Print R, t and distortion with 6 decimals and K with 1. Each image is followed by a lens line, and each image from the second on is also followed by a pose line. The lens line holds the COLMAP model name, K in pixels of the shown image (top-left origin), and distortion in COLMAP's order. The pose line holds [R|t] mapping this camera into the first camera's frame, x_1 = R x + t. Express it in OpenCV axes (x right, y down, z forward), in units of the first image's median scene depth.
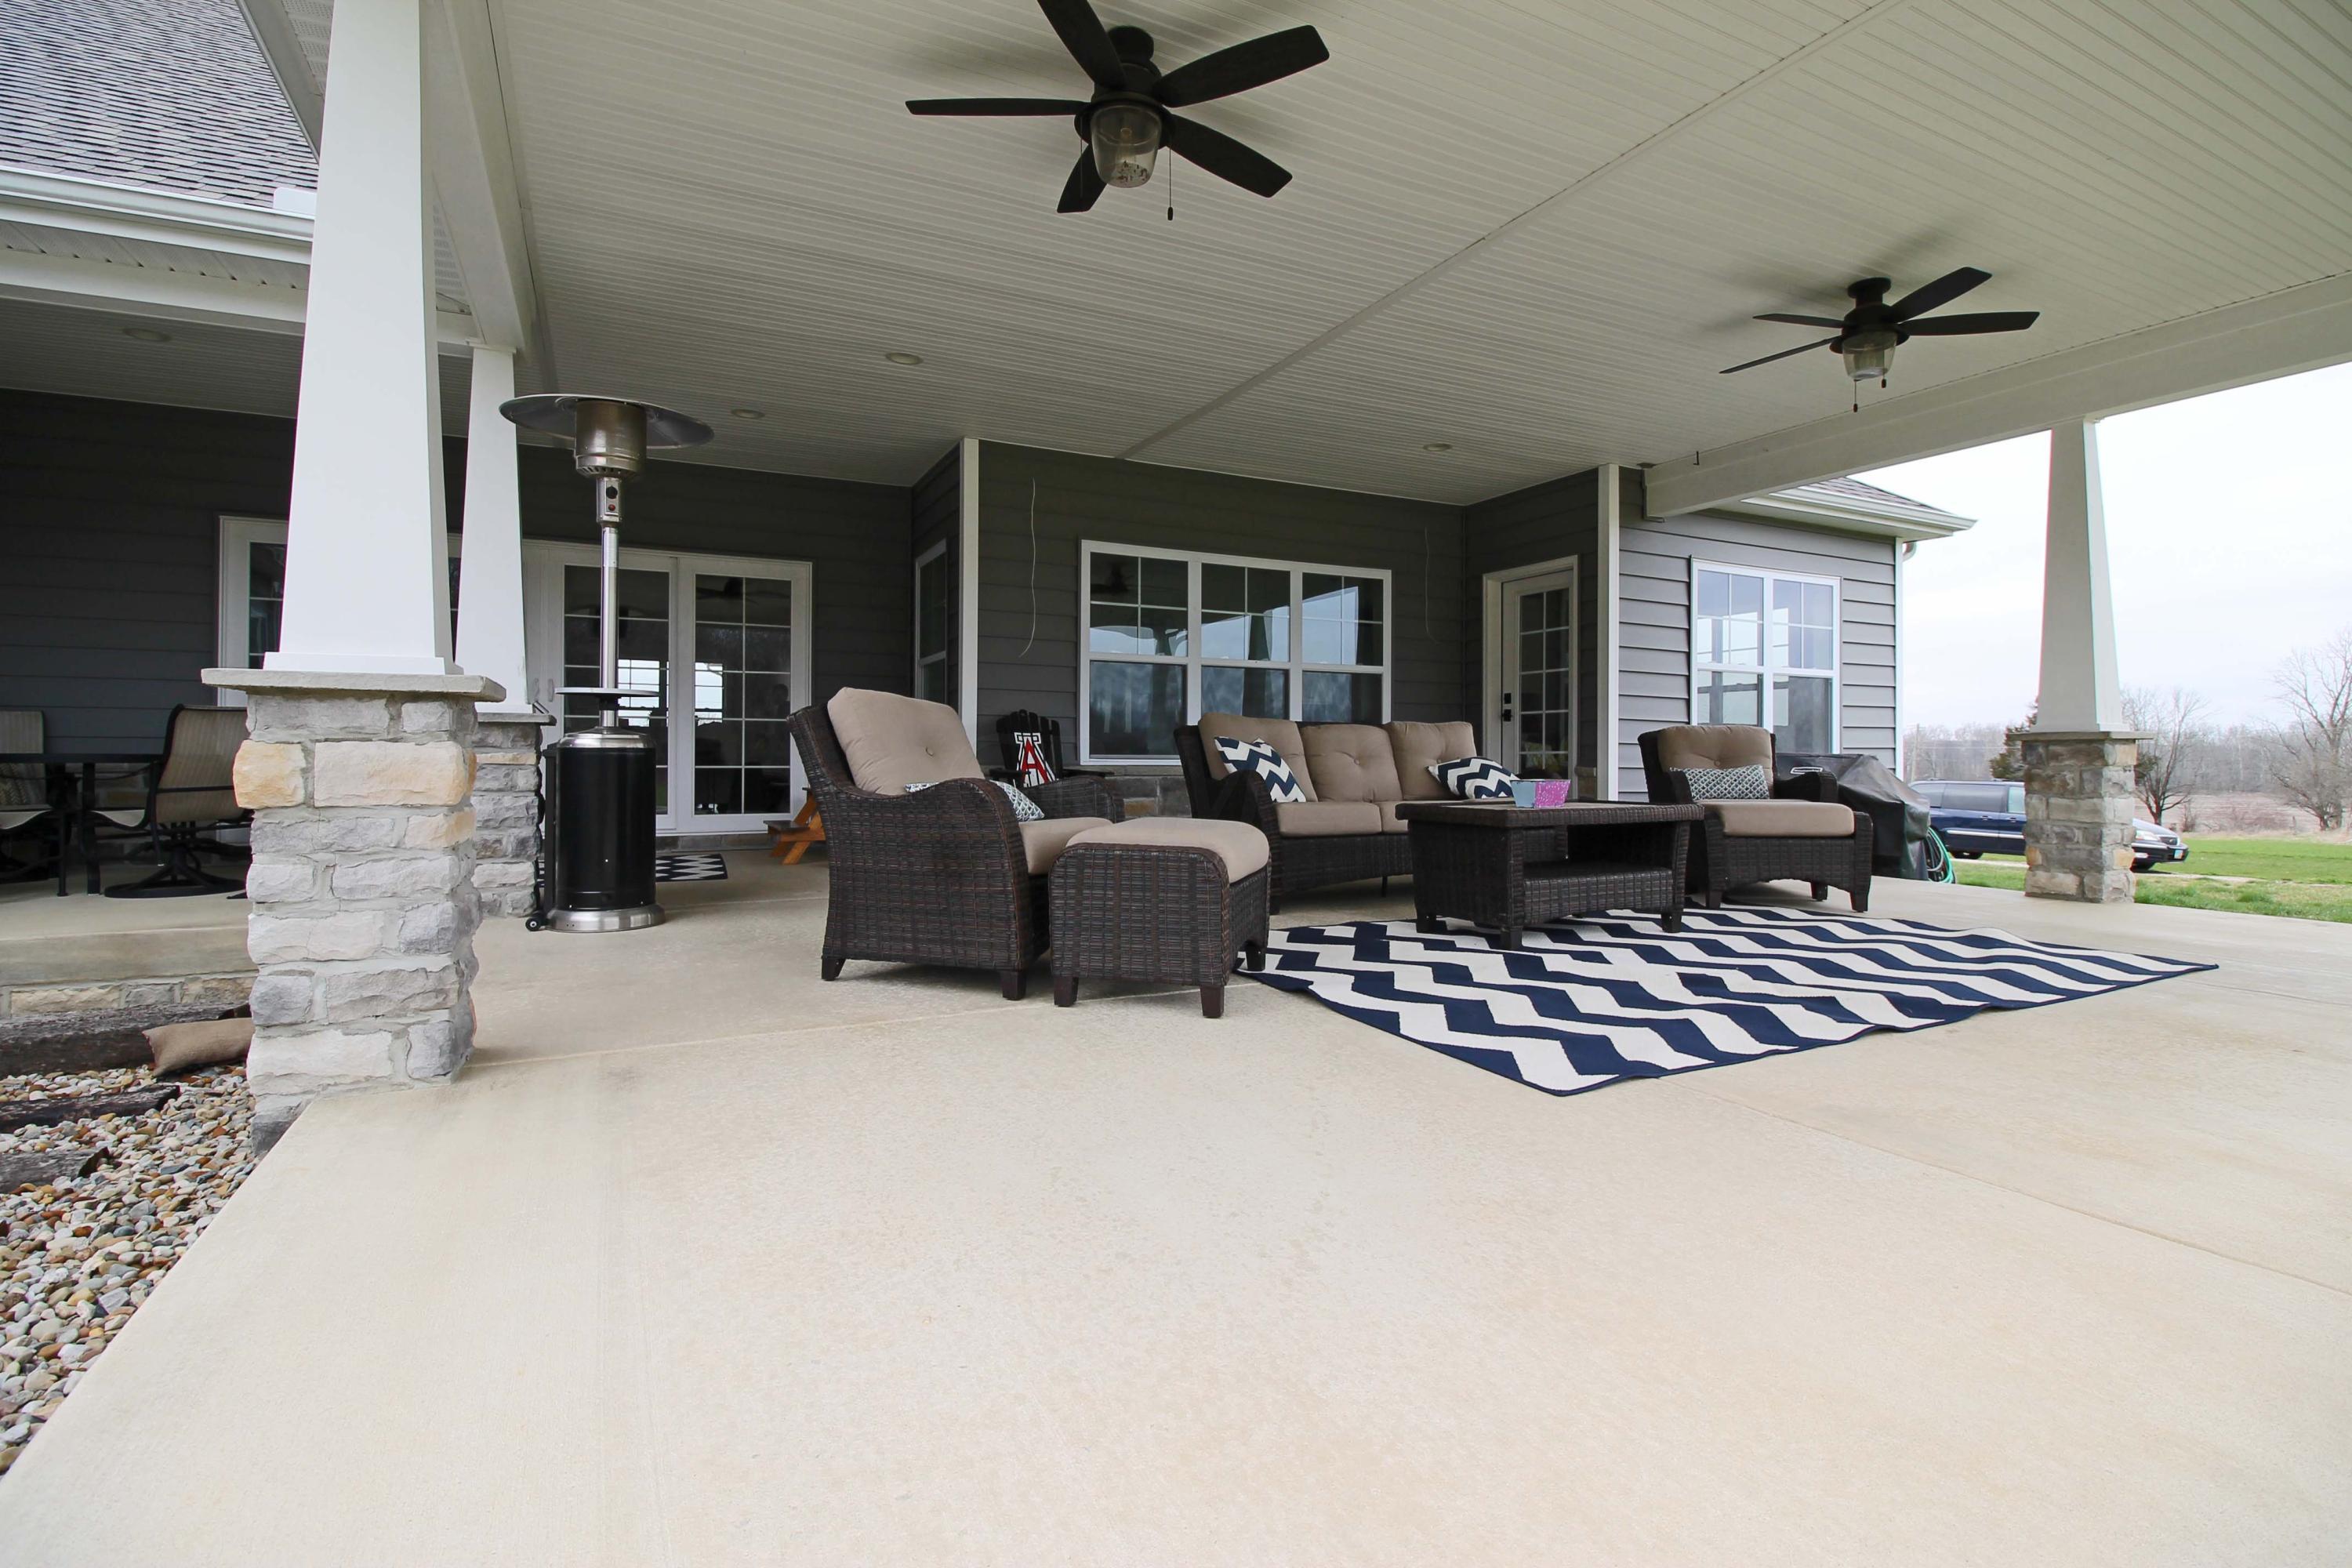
lens RADIAL K [[1106.6, 0, 1170.5], [0, 1106.6, 753.5], [0, 0, 1]] dist [0.005451, -0.016052]
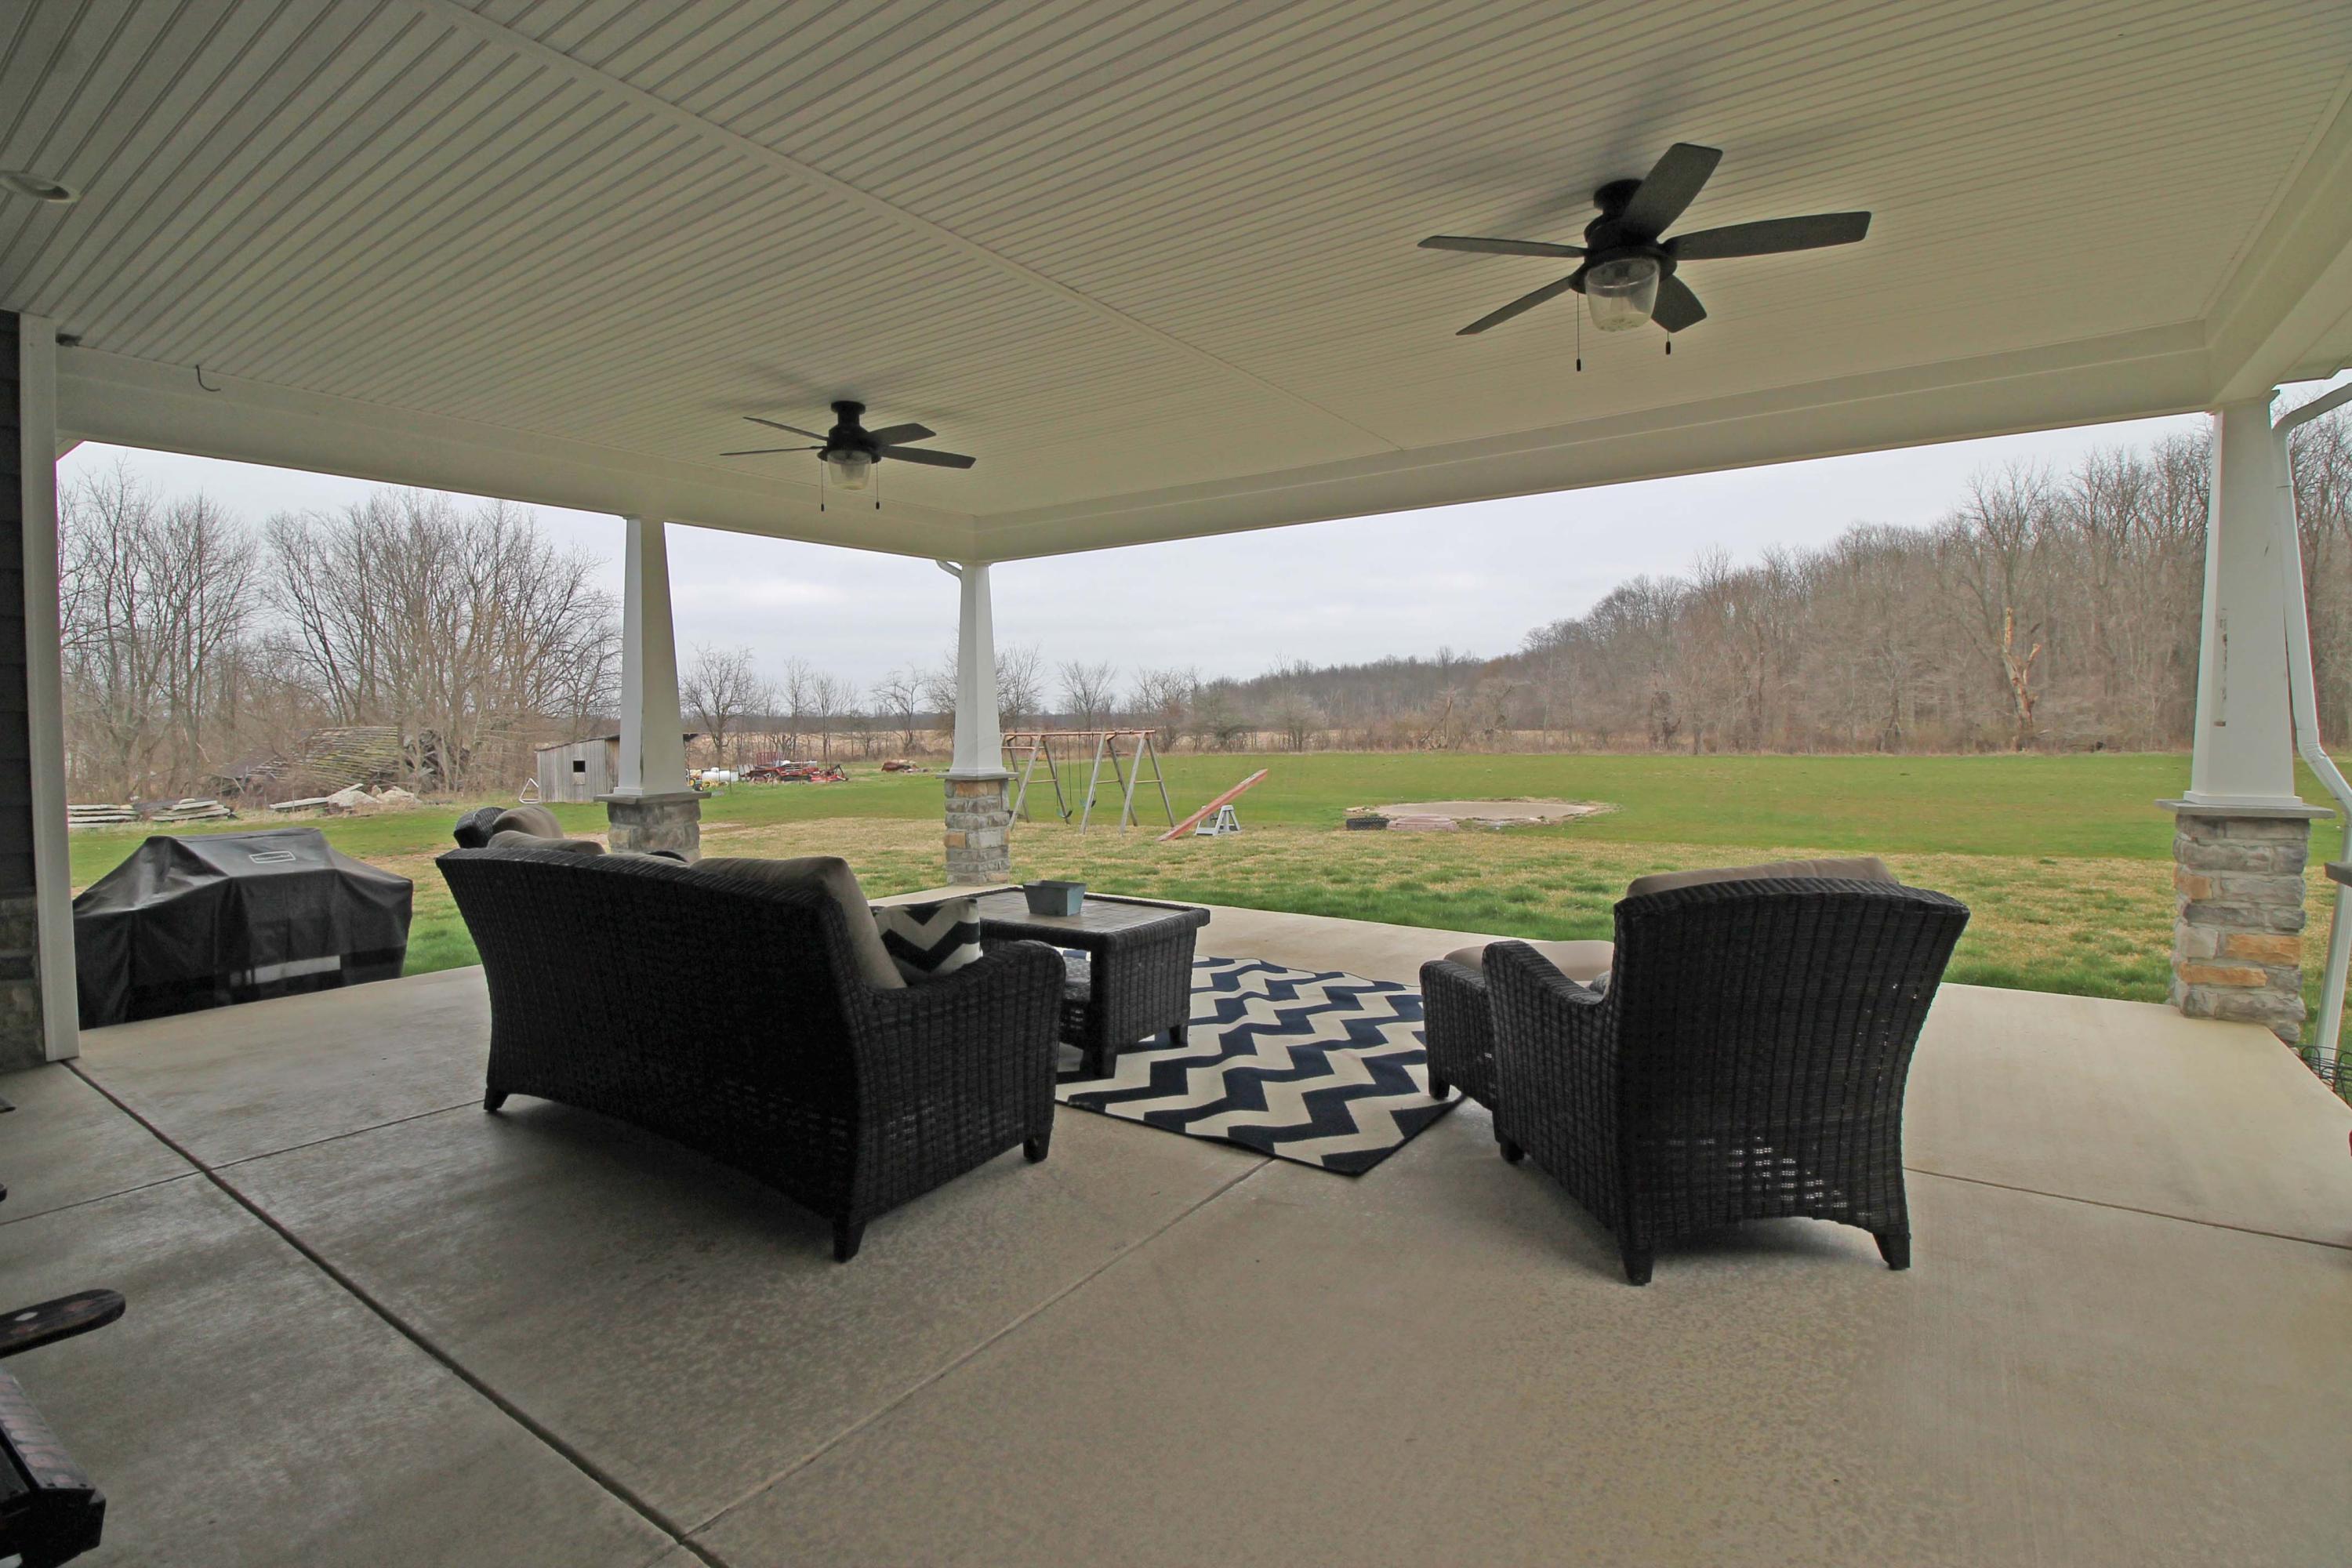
lens RADIAL K [[1106.6, 0, 1170.5], [0, 1106.6, 753.5], [0, 0, 1]] dist [0.005451, -0.016052]
pose [[-0.467078, -0.024014, 0.883890, -0.432911], [0.006345, 0.999514, 0.030508, -0.091562], [-0.884193, 0.019858, -0.466699, 1.062787]]
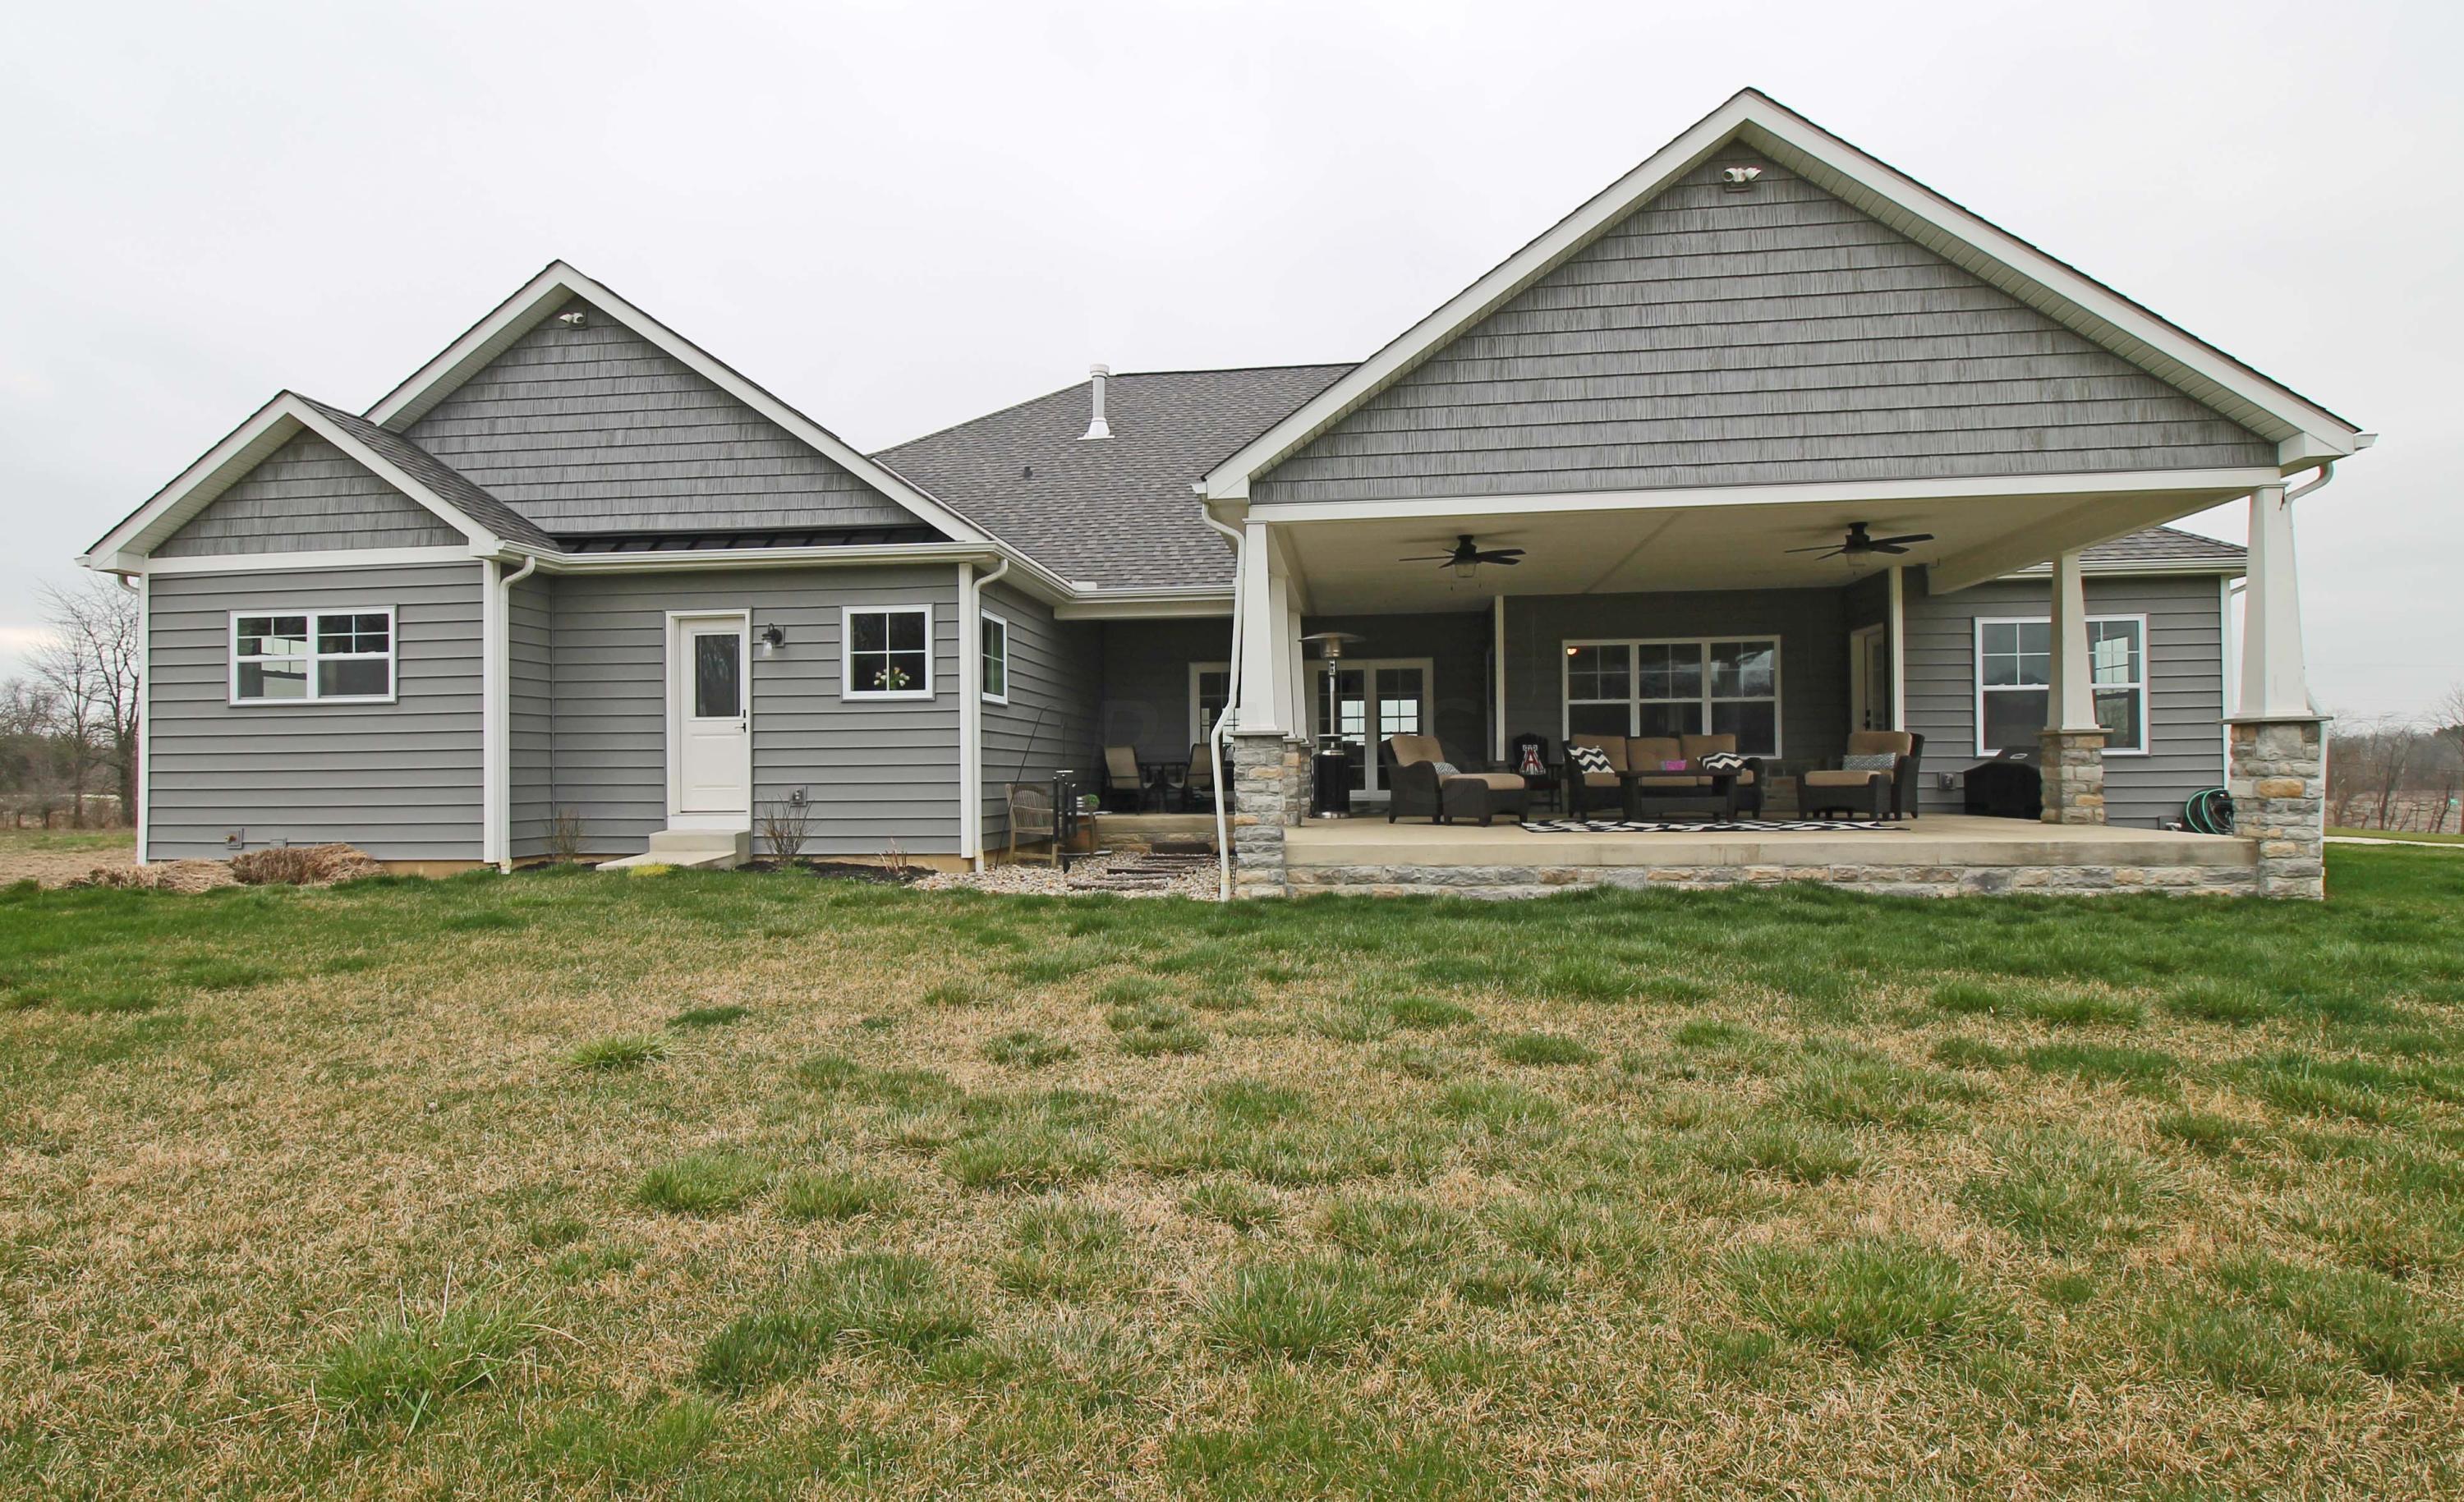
lens RADIAL K [[1265.2, 0, 1203.7], [0, 1265.2, 761.8], [0, 0, 1]] dist [0.011939, -0.019931]
pose [[0.828703, -0.018649, -0.559378, 0.809227], [0.015757, 0.999826, -0.009990, 0.030652], [0.559467, -0.000536, 0.828852, -1.470085]]
